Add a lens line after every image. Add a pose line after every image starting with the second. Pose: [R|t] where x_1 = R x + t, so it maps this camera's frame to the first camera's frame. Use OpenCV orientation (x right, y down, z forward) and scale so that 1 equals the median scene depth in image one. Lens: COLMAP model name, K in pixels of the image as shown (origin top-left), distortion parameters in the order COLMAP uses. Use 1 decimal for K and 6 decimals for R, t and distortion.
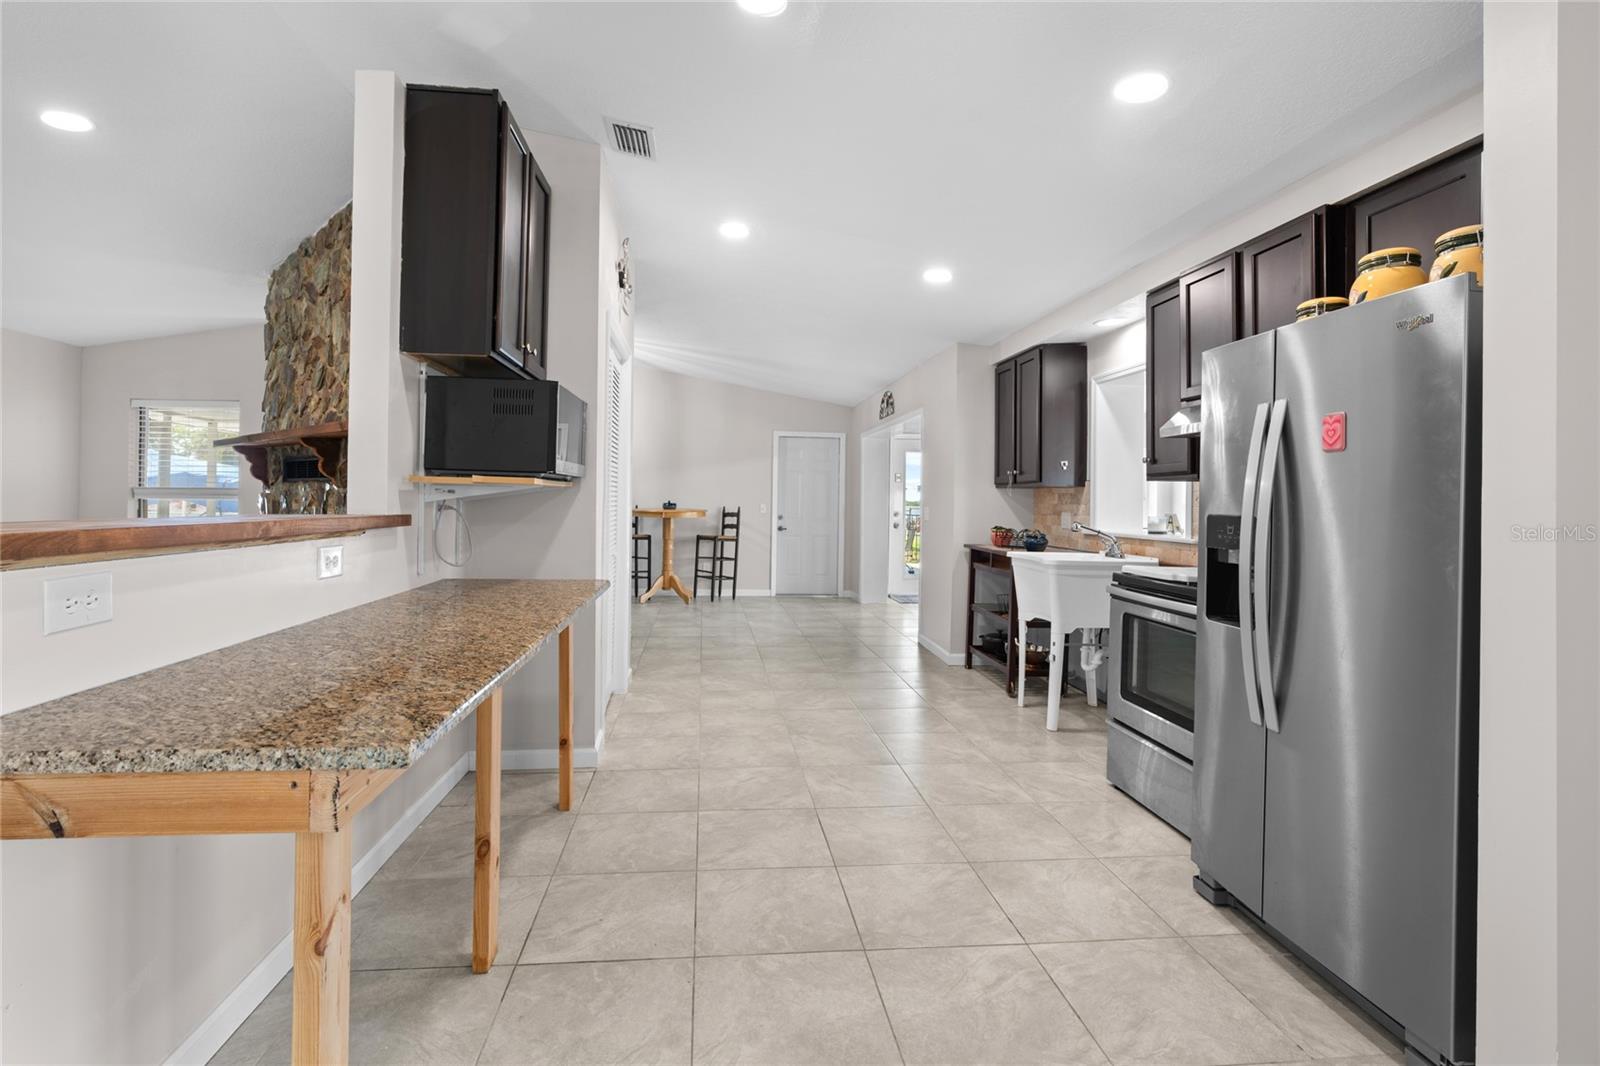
lens RADIAL K [[735.8, 0, 771.2], [0, 735.8, 496.3], [0, 0, 1]] dist [-0.044732, 0.000064]
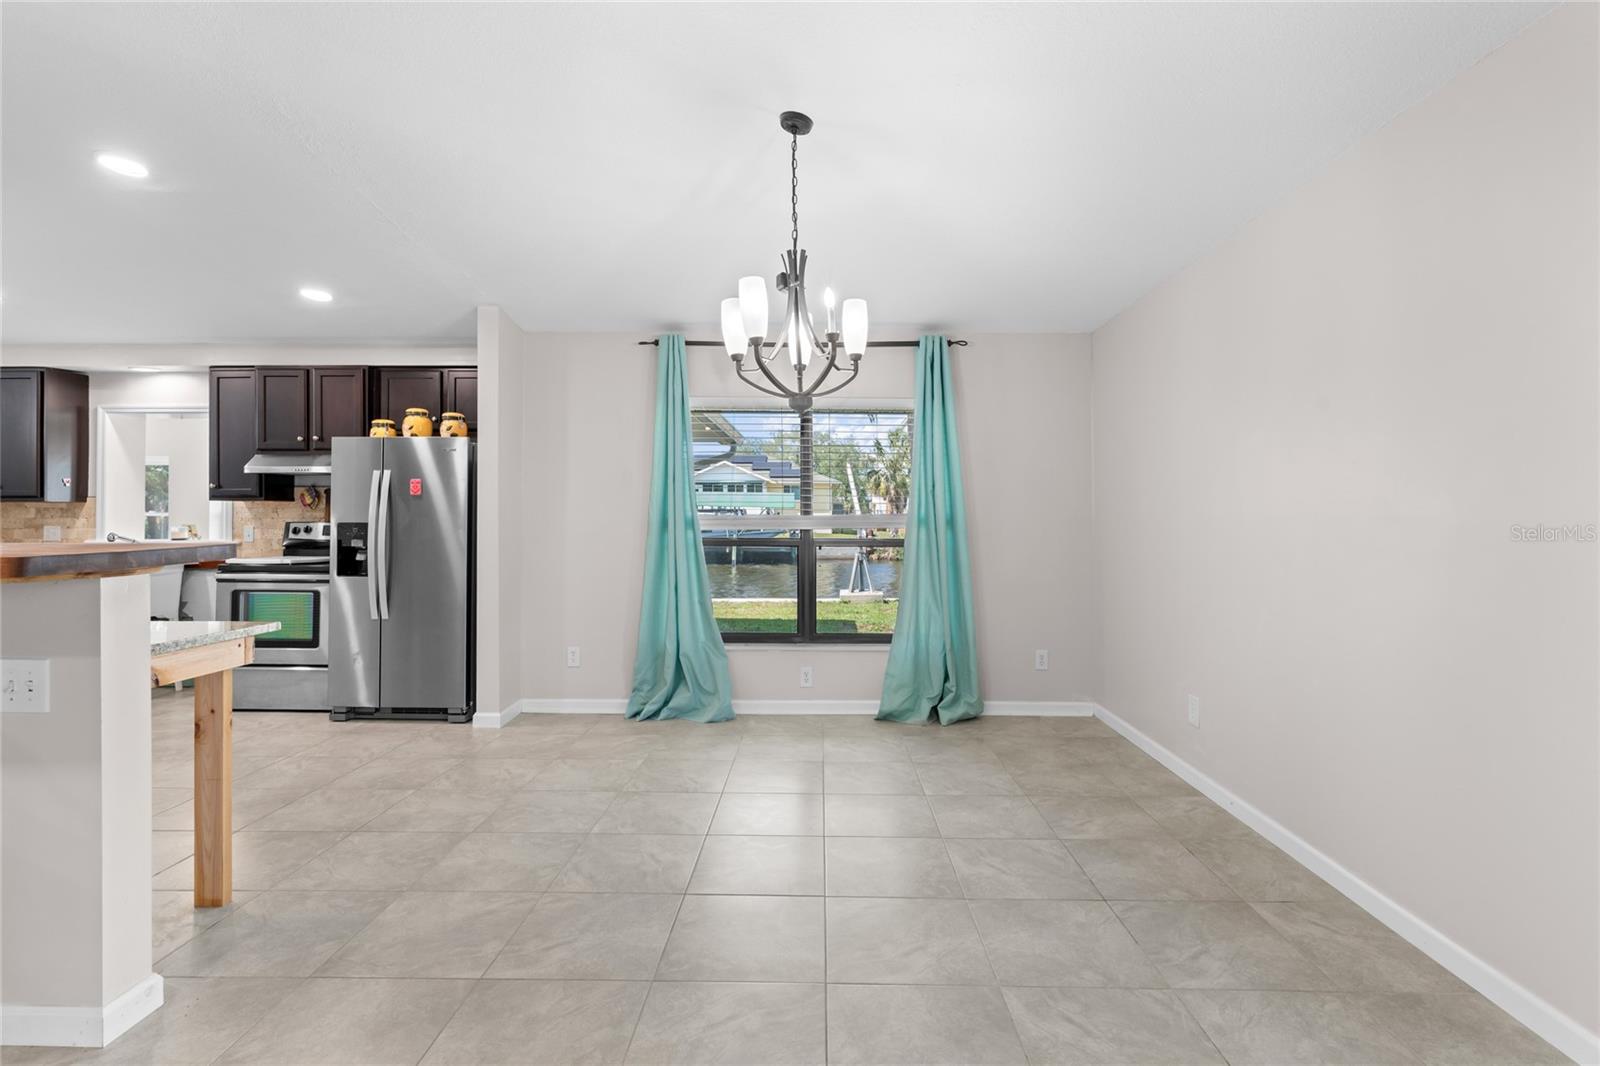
lens RADIAL K [[731.7, 0, 801.0], [0, 731.7, 511.8], [0, 0, 1]] dist [-0.003090, 0.000002]
pose [[0.109962, -0.003777, 0.993929, -0.759266], [-0.005982, 0.999972, 0.004462, -0.013329], [-0.993918, -0.006436, 0.109936, -0.287270]]
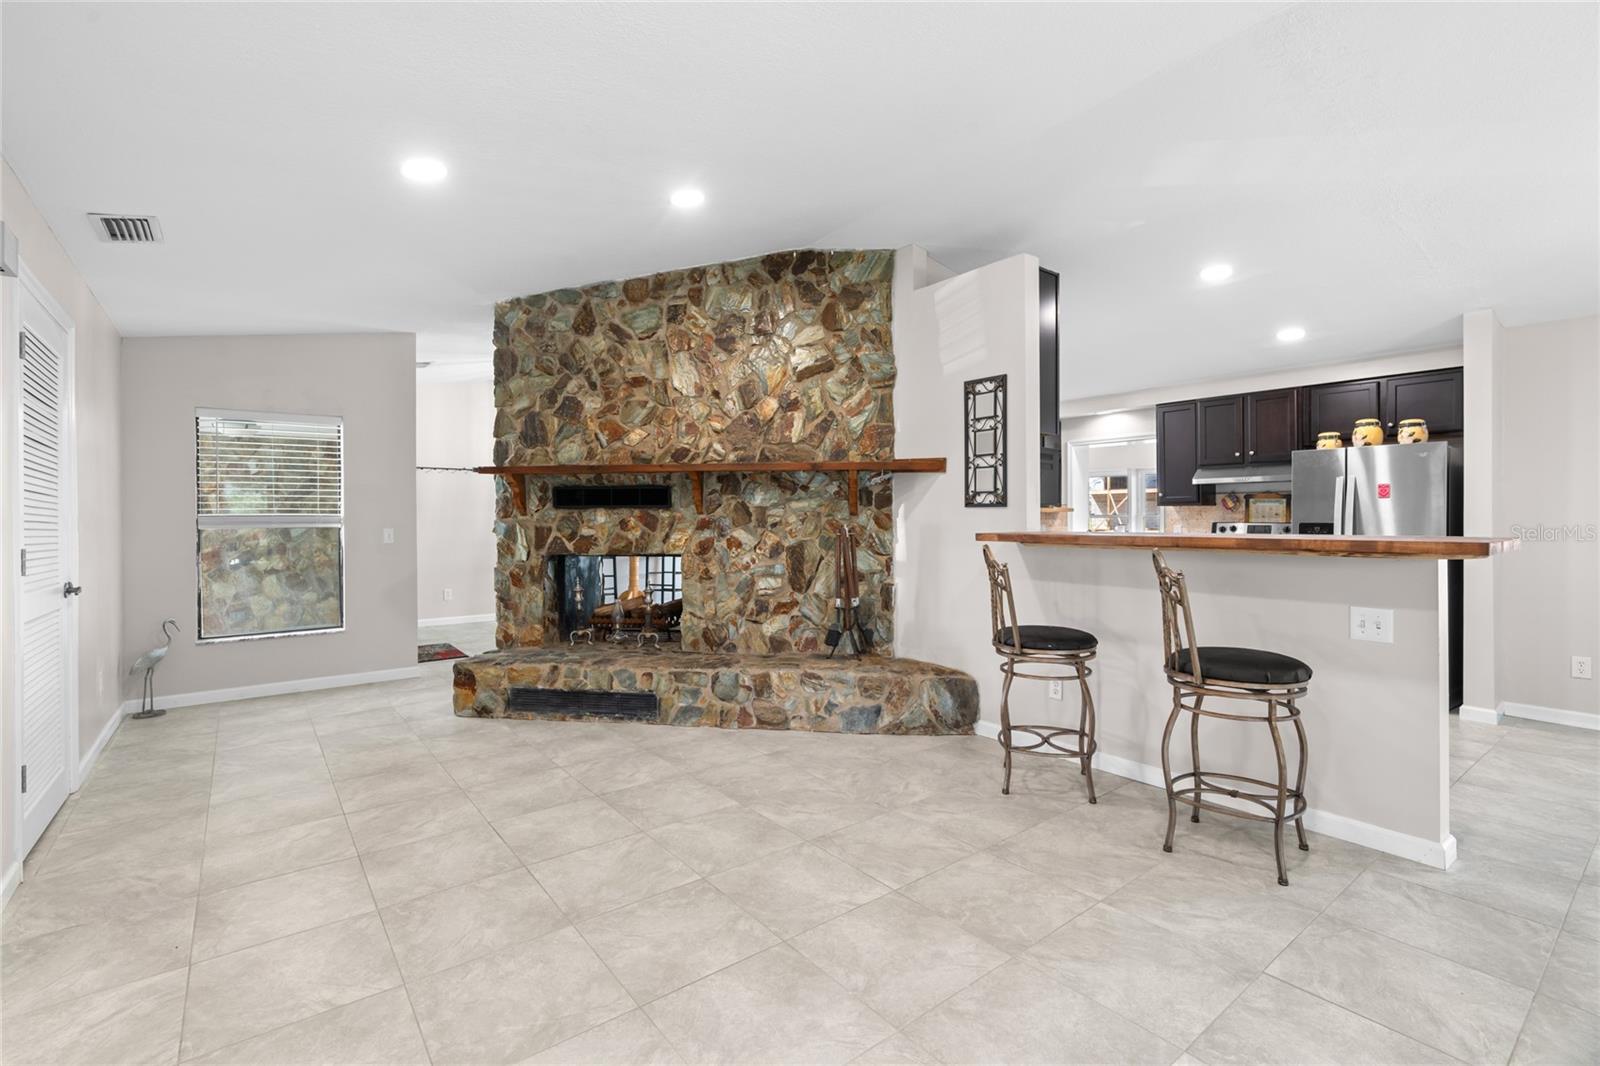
lens RADIAL K [[713.3, 0, 807.0], [0, 713.3, 517.8], [0, 0, 1]] dist [-0.011060, 0.005142]
pose [[0.840161, -0.012730, 0.542188, -1.224016], [0.008748, 0.999913, 0.009922, -0.017797], [-0.542266, -0.003593, 0.840199, -0.034595]]
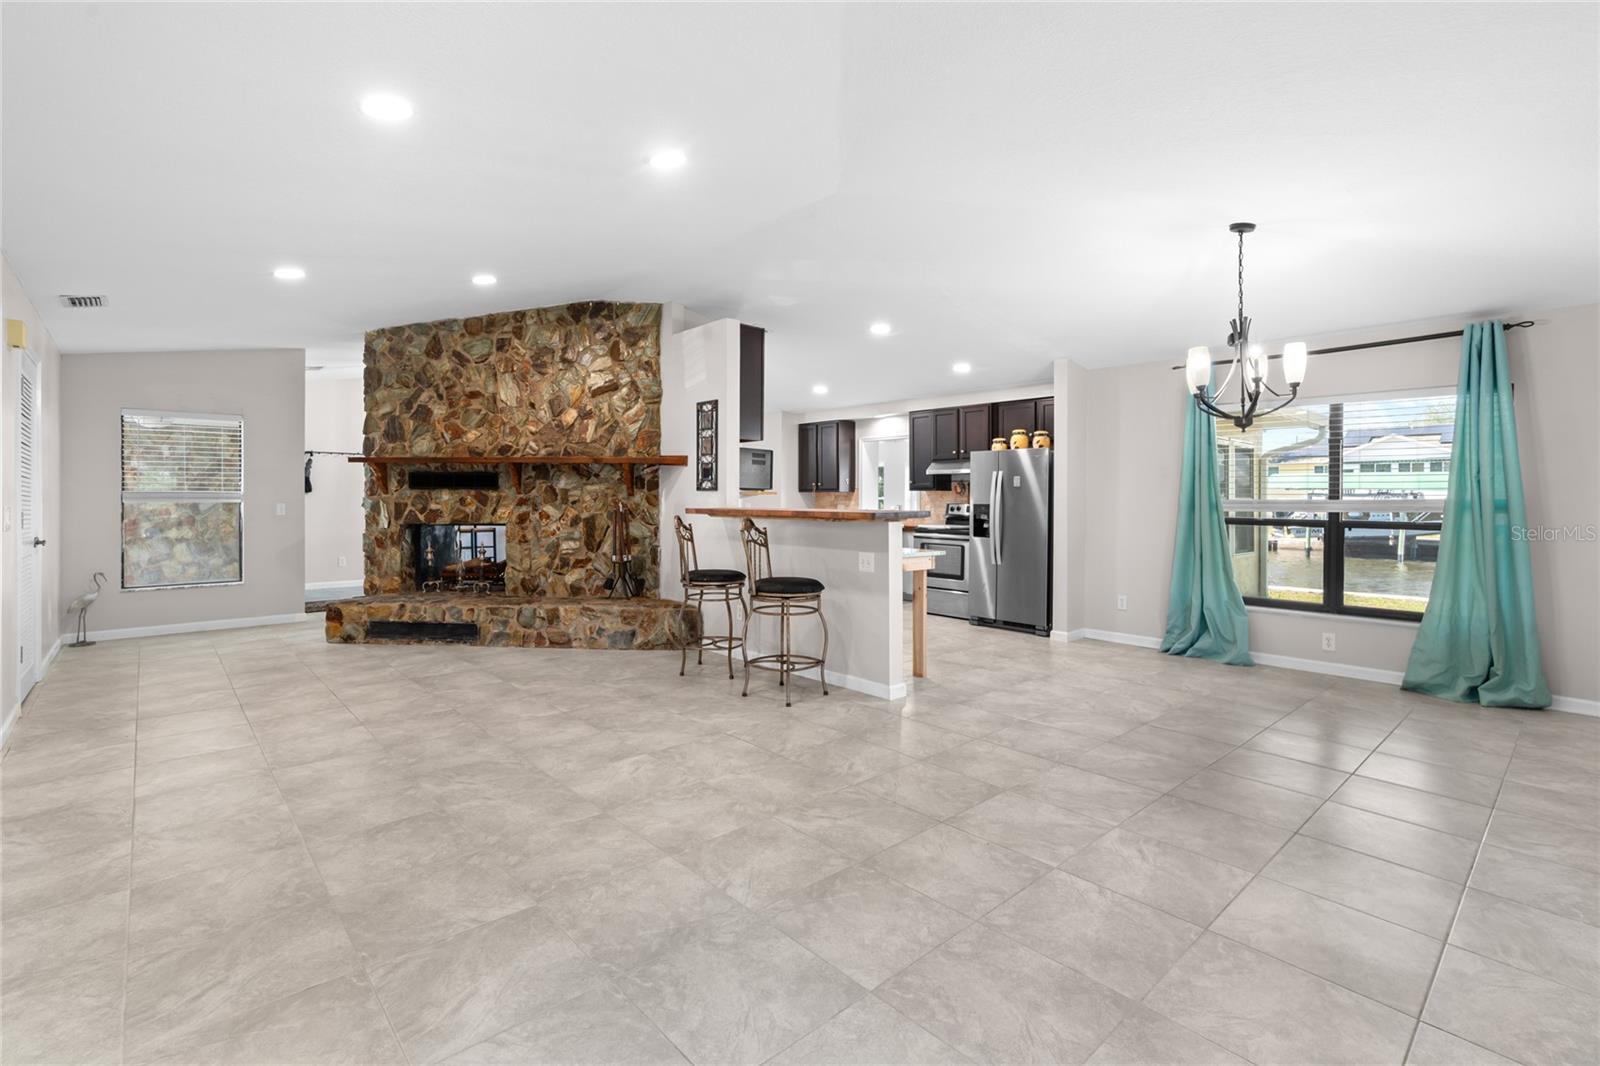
lens RADIAL K [[714.4, 0, 800.4], [0, 714.4, 499.1], [0, 0, 1]] dist [-0.009655, 0.004580]
pose [[0.799274, -0.006381, 0.600933, -1.184799], [0.000302, 0.999948, 0.010217, -0.018552], [-0.600967, -0.007985, 0.799234, -0.661541]]
